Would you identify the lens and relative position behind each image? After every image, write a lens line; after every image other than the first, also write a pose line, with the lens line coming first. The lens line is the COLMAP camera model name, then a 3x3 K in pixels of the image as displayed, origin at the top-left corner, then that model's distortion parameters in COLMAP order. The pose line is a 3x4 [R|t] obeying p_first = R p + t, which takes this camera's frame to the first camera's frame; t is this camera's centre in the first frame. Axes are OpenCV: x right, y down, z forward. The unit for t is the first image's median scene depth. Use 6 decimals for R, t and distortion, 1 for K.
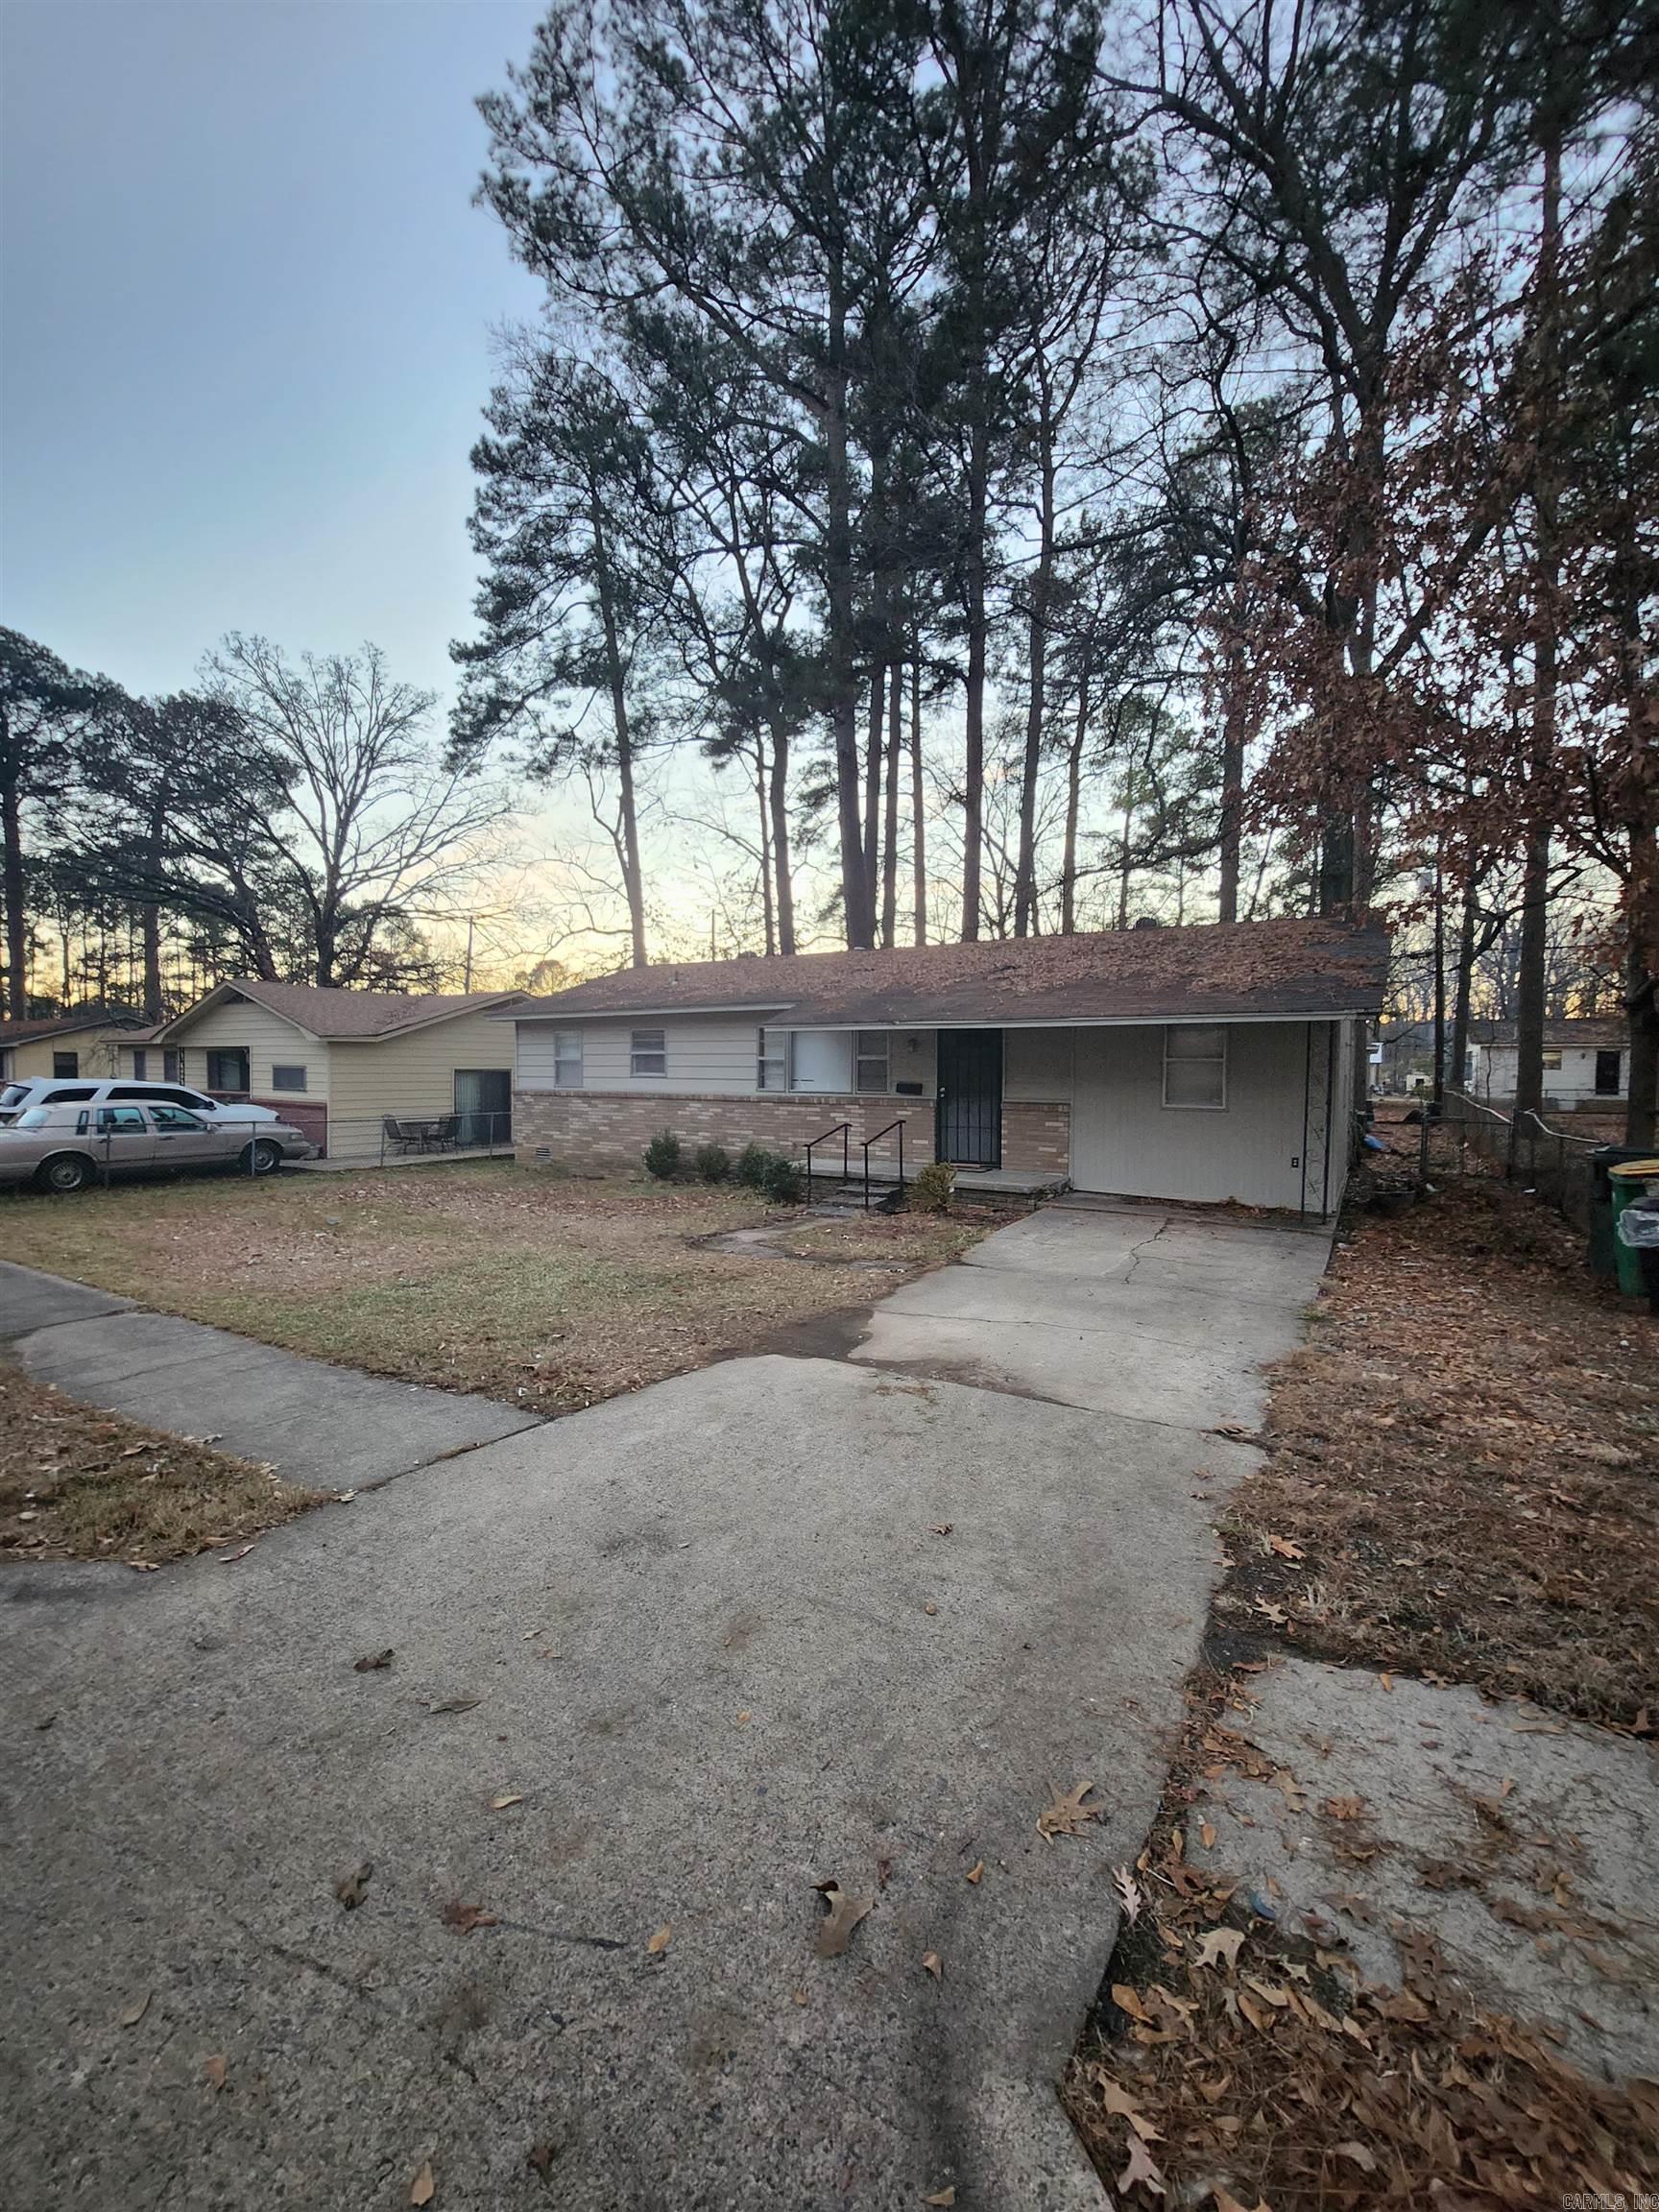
lens RADIAL K [[906.5, 0, 829.5], [0, 906.5, 1106.0], [0, 0, 1]] dist [-0.027686, 0.005981]
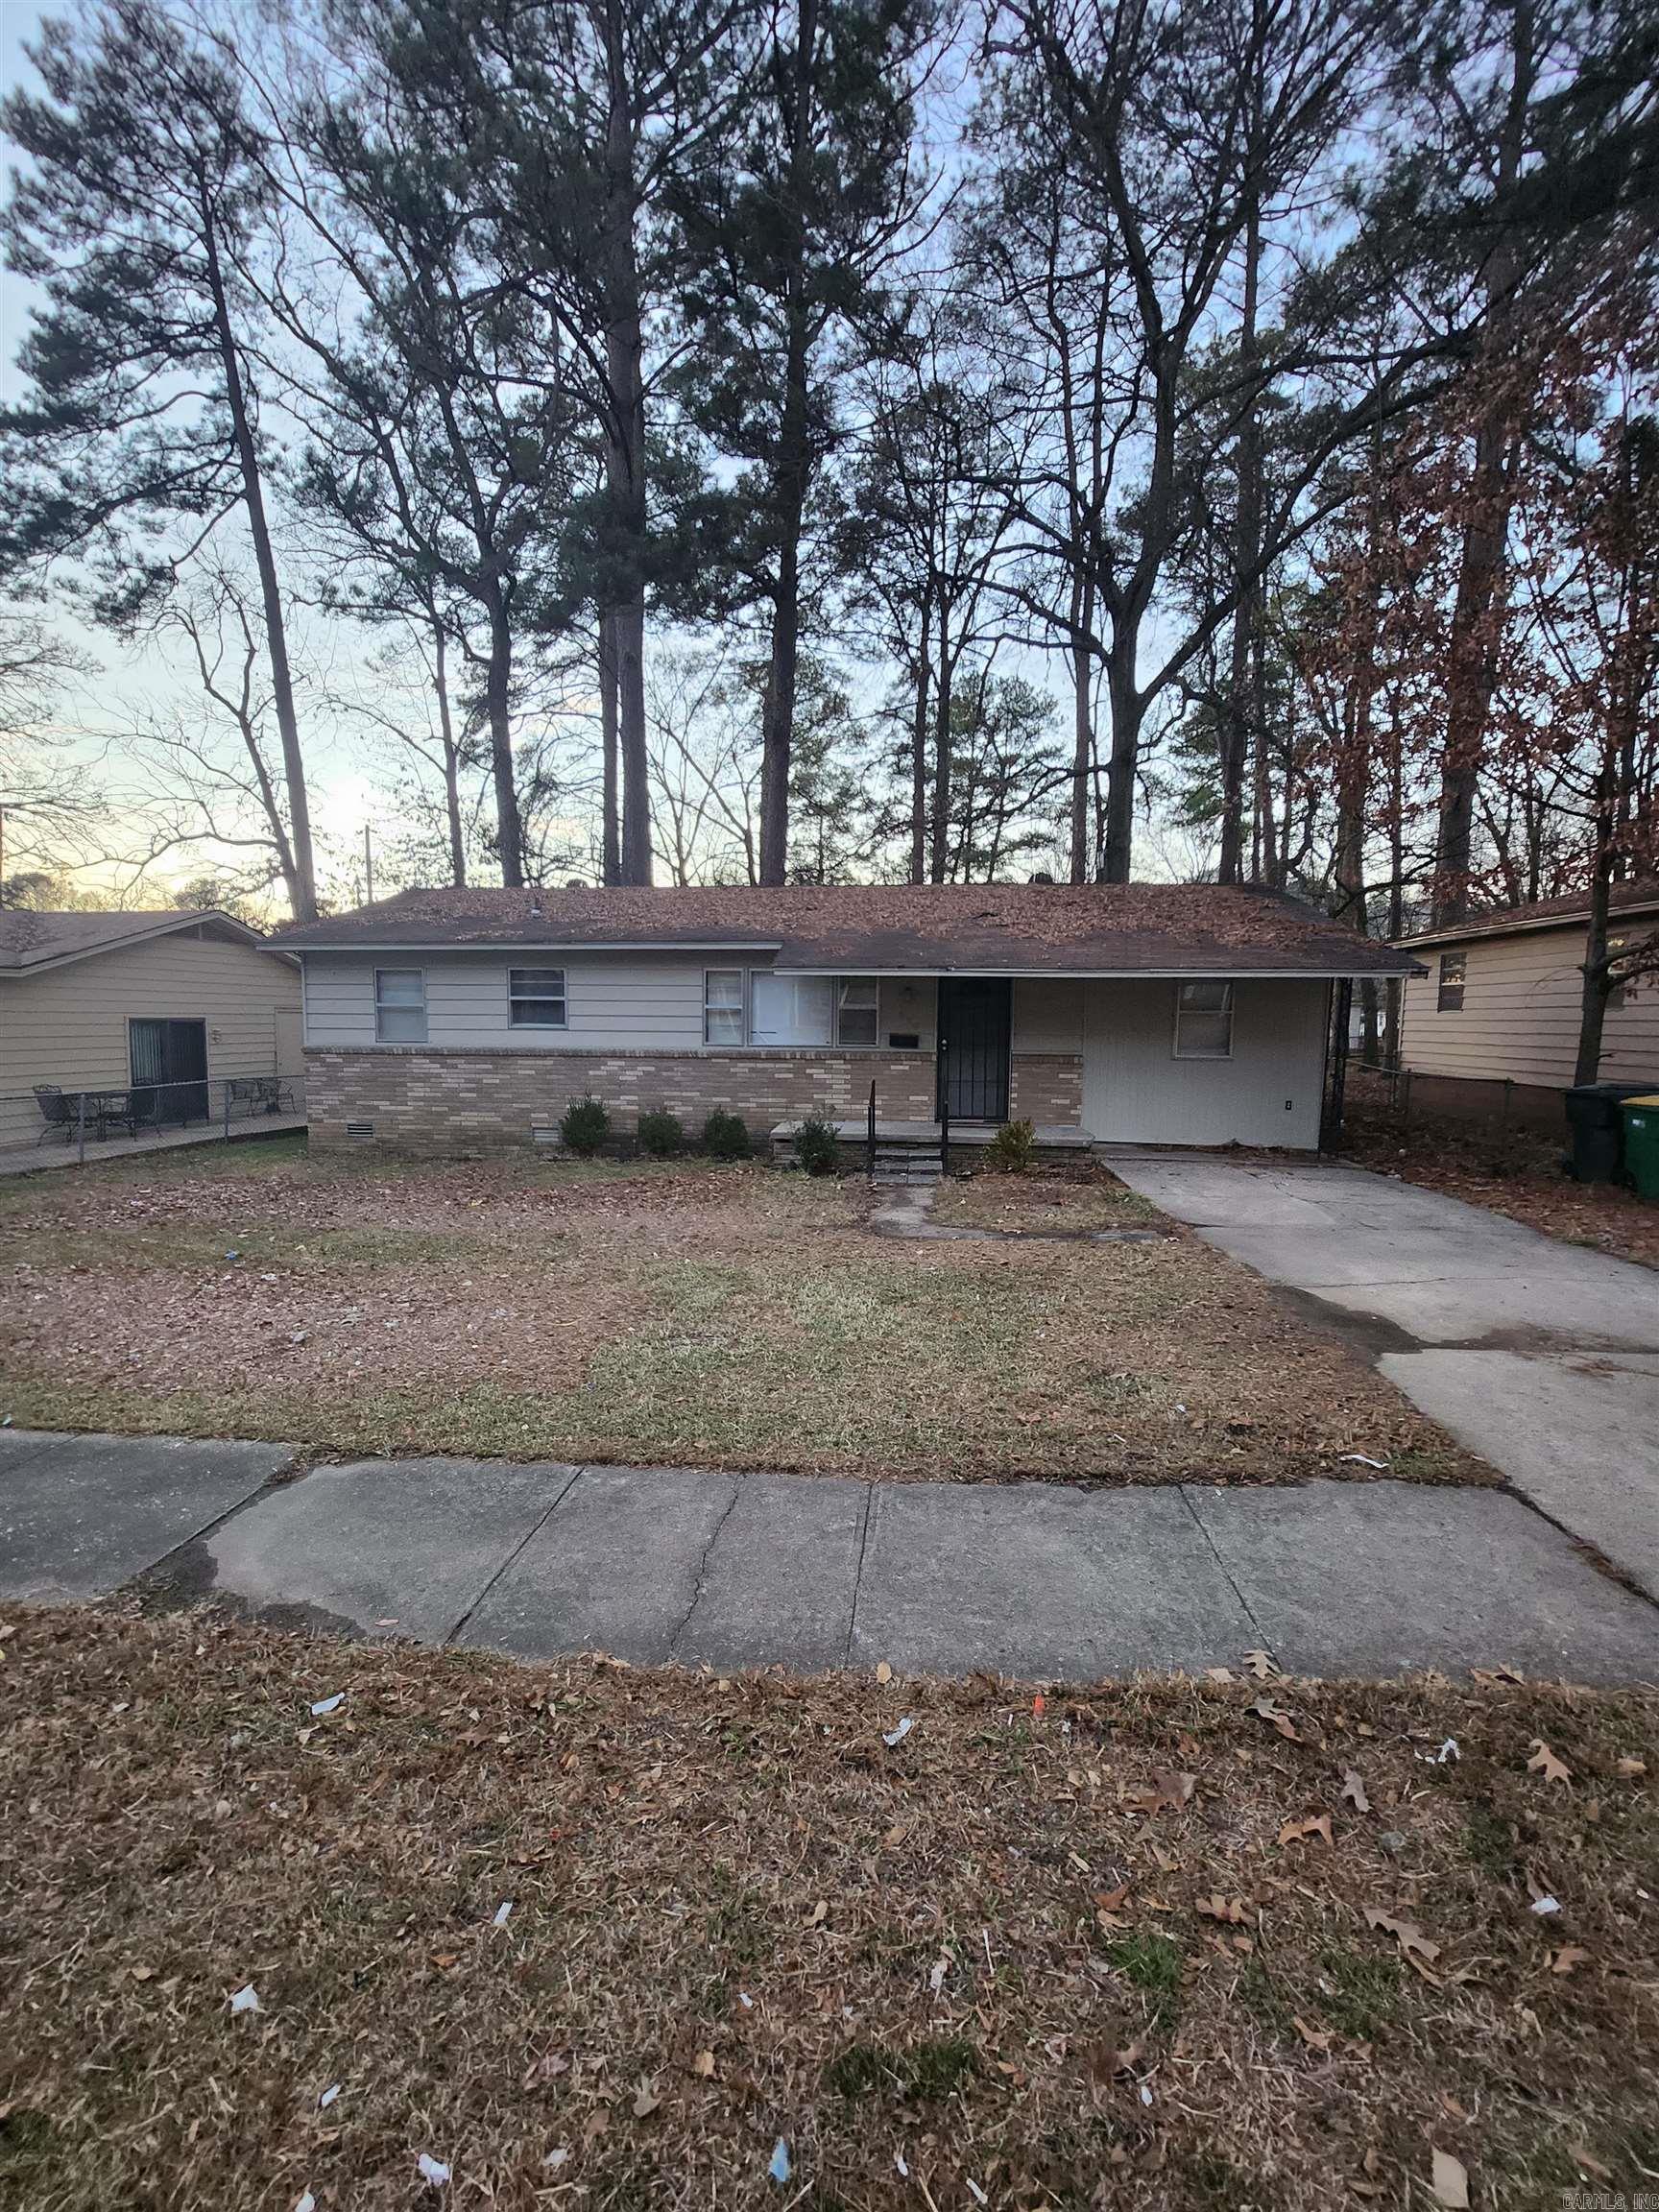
lens RADIAL K [[906.5, 0, 829.5], [0, 906.5, 1106.0], [0, 0, 1]] dist [-0.027686, 0.005981]
pose [[0.897113, -0.041864, 0.439813, -0.353645], [0.016030, 0.997929, 0.062293, -0.010751], [-0.441510, -0.048834, 0.895926, 0.181161]]
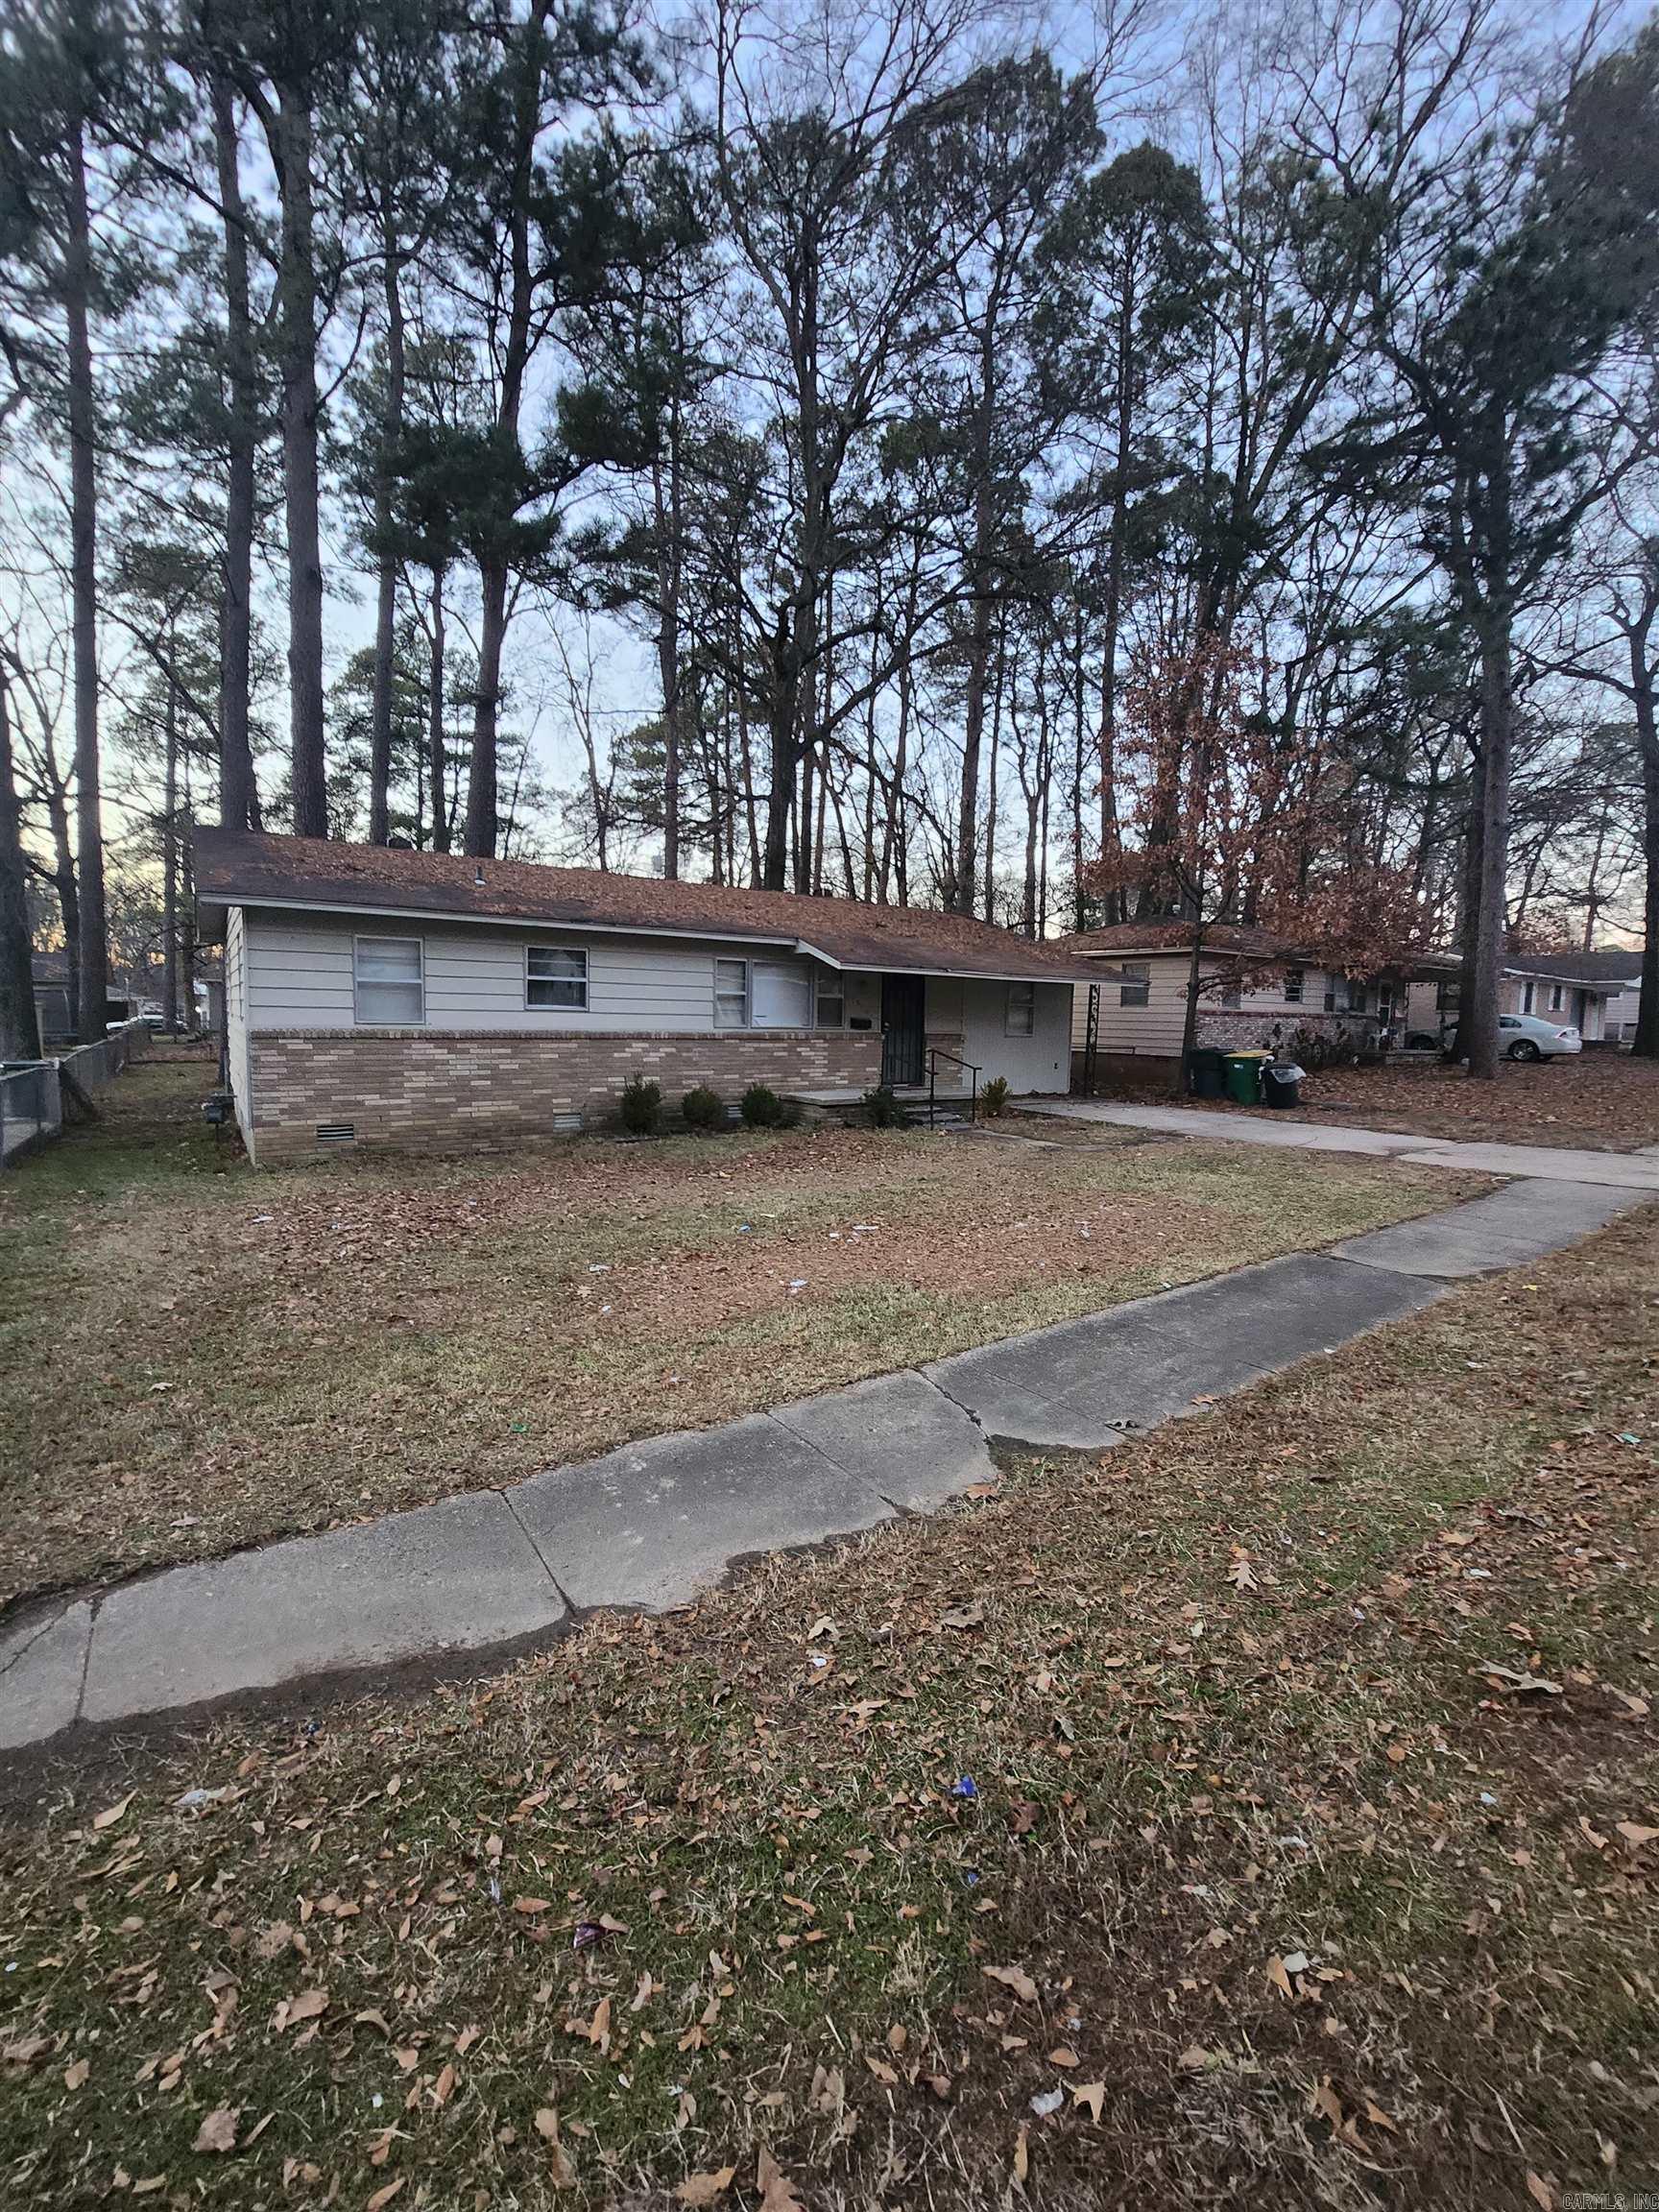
lens RADIAL K [[906.5, 0, 829.5], [0, 906.5, 1106.0], [0, 0, 1]] dist [-0.027686, 0.005981]
pose [[0.381623, -0.098533, 0.919051, -0.904703], [0.010871, 0.994712, 0.102131, -0.030252], [-0.924254, -0.028985, 0.380676, 0.537885]]
